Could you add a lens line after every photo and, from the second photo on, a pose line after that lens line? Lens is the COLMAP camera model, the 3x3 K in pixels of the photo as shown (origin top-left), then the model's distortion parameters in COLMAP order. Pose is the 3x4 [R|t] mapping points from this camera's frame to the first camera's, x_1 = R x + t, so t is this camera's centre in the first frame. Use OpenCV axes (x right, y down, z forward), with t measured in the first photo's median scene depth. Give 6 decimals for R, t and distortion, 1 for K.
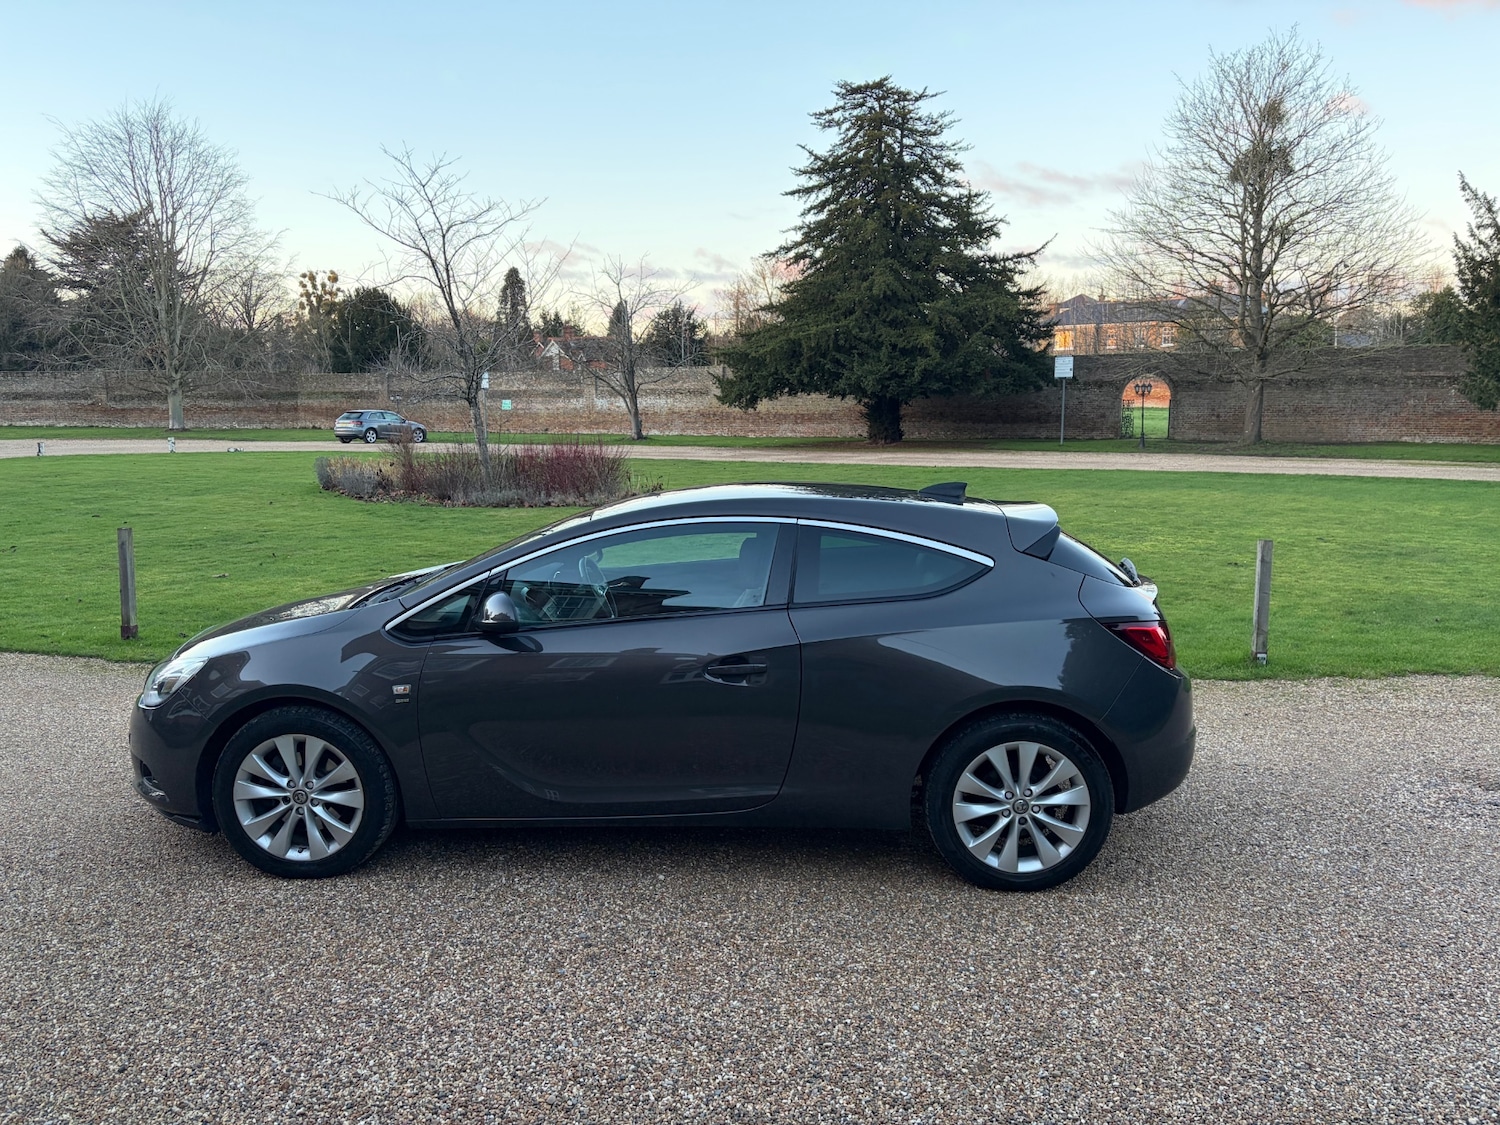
lens RADIAL K [[1105.5, 0, 742.3], [0, 1105.5, 567.7], [0, 0, 1]] dist [0.054048, -0.056013]
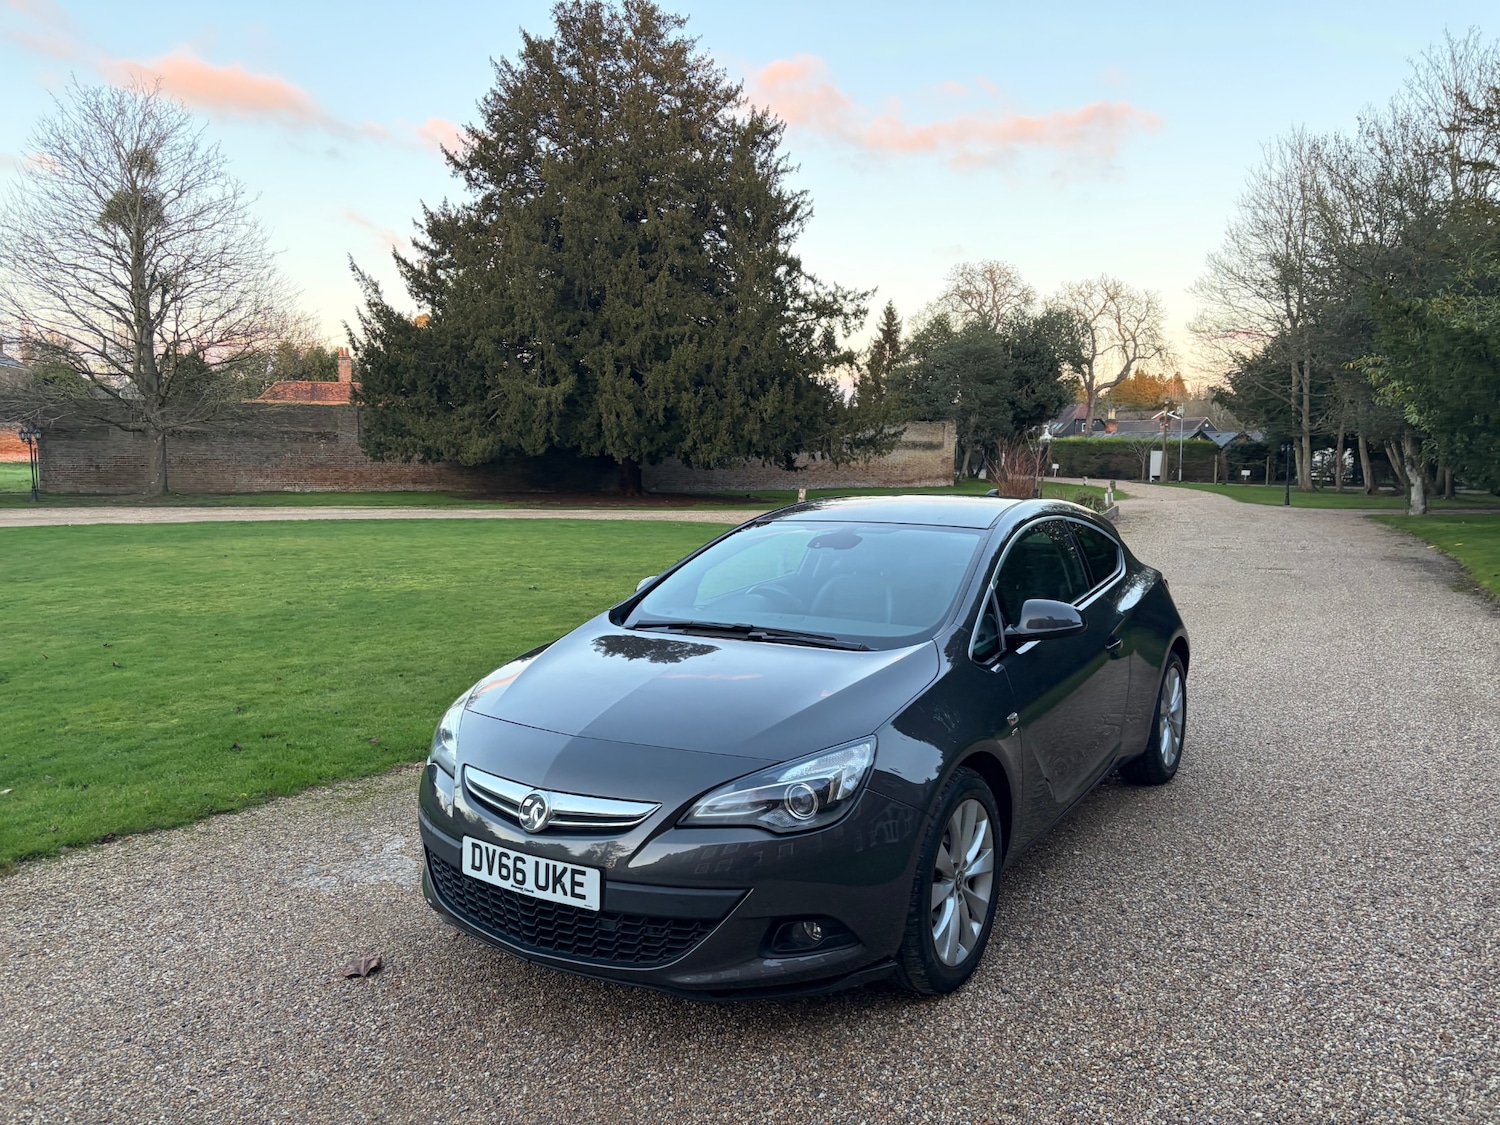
lens RADIAL K [[1105.5, 0, 756.9], [0, 1105.5, 556.2], [0, 0, 1]] dist [0.054048, -0.056013]
pose [[0.532417, -0.068069, 0.843741, -0.447155], [0.116796, 0.993135, 0.006421, -0.022370], [-0.838386, 0.095127, 0.536712, 0.262540]]
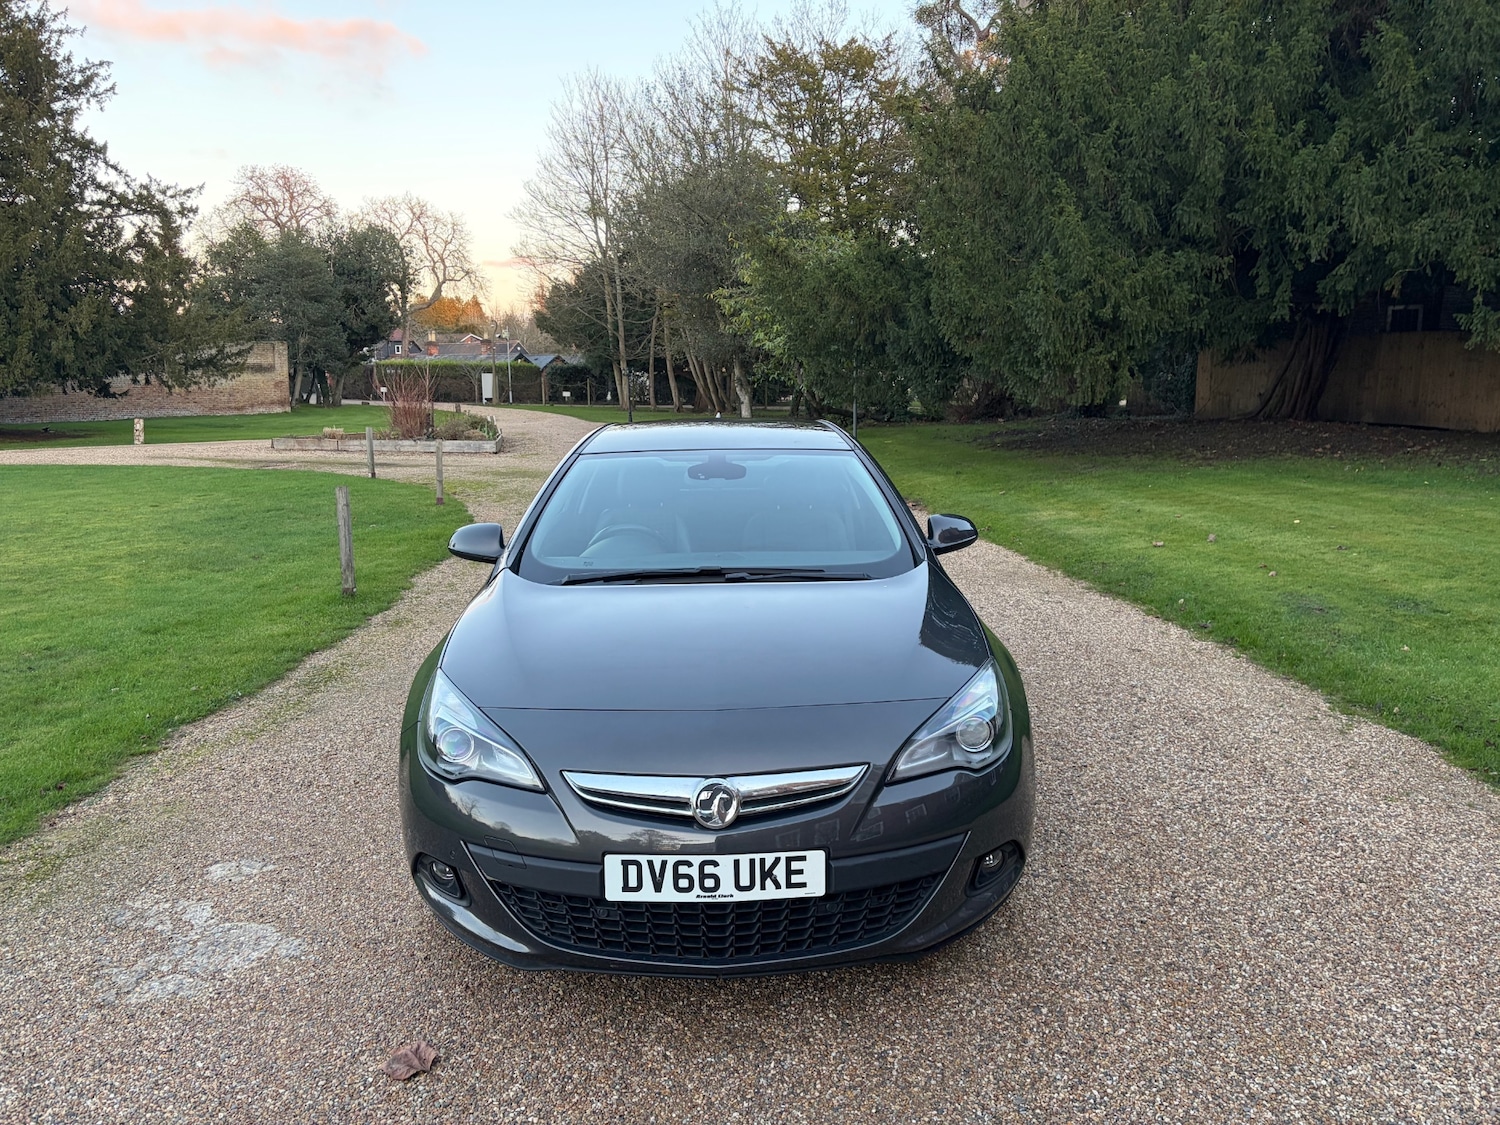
lens RADIAL K [[1105.5, 0, 747.5], [0, 1105.5, 557.5], [0, 0, 1]] dist [0.054048, -0.056013]
pose [[-0.027270, -0.153423, 0.987784, -0.474725], [0.153349, 0.975813, 0.155797, -0.055603], [-0.987796, 0.155724, -0.003084, 0.489241]]
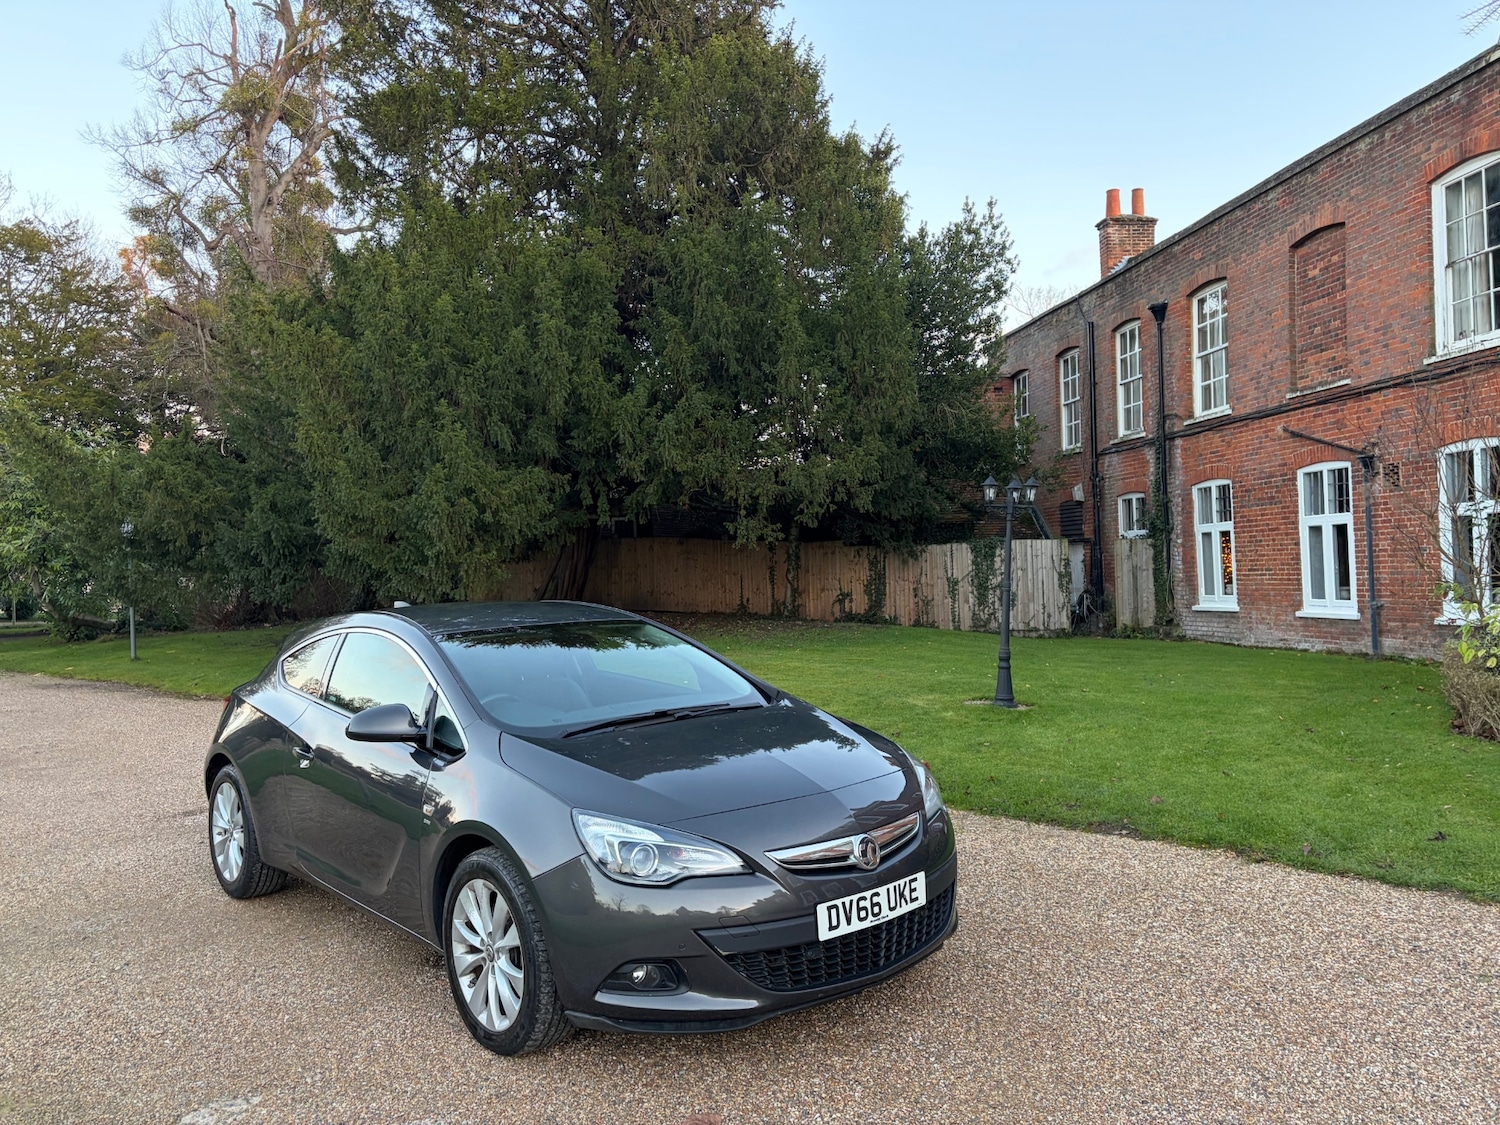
lens RADIAL K [[1105.5, 0, 744.7], [0, 1105.5, 557.9], [0, 0, 1]] dist [0.054048, -0.056013]
pose [[-0.669253, 0.031390, 0.742371, -0.470197], [0.139609, 0.986625, 0.084141, -0.092732], [-0.729801, 0.159954, -0.664684, 0.781528]]
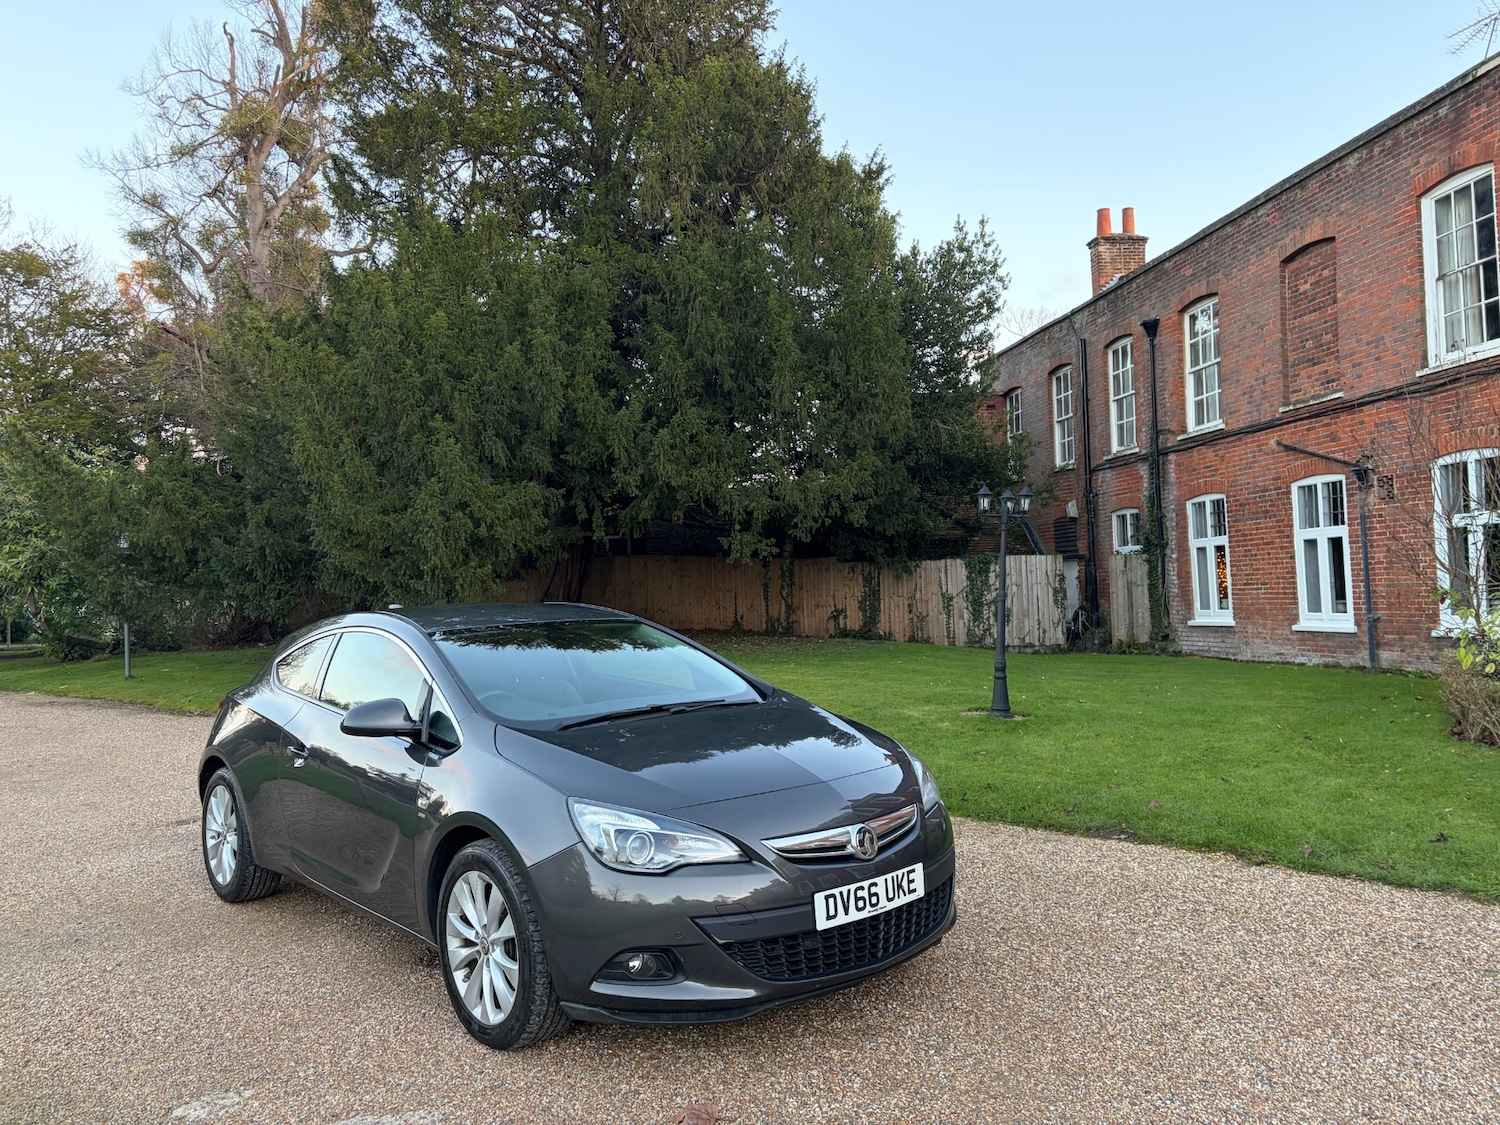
lens RADIAL K [[1105.5, 0, 735.1], [0, 1105.5, 553.6], [0, 0, 1]] dist [0.054048, -0.056013]
pose [[-0.666817, 0.050867, 0.743484, -0.469072], [0.142712, 0.987919, 0.060405, -0.081143], [-0.731429, 0.146383, -0.666020, 0.783640]]
